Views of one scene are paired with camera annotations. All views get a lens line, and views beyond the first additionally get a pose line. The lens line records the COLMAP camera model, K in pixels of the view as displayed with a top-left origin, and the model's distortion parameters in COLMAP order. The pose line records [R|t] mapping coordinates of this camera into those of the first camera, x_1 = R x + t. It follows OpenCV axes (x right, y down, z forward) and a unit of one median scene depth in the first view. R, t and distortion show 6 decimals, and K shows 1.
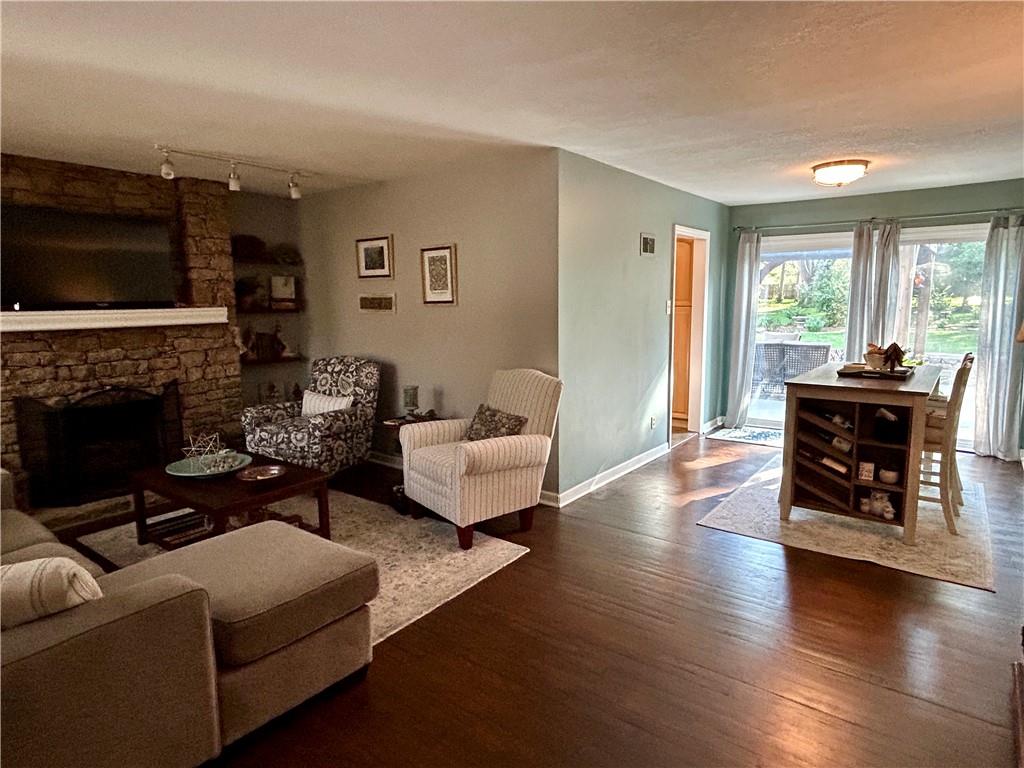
lens RADIAL K [[586.9, 0, 509.2], [0, 586.9, 376.1], [0, 0, 1]] dist [-0.003609, -0.003305]
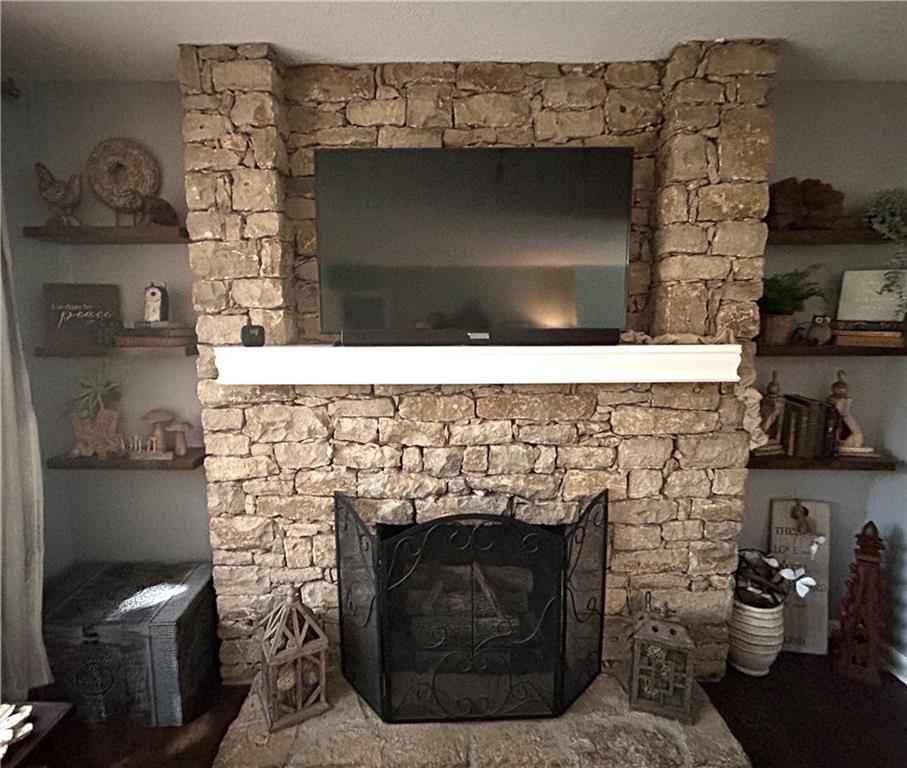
lens RADIAL K [[480.2, 0, 427.8], [0, 480.2, 381.7], [0, 0, 1]] dist [0.003461, -0.003245]
pose [[0.602878, 0.116115, -0.789338, -0.363535], [-0.105882, 0.992246, 0.065094, -0.095111], [0.790776, 0.044334, 0.610498, 0.654660]]
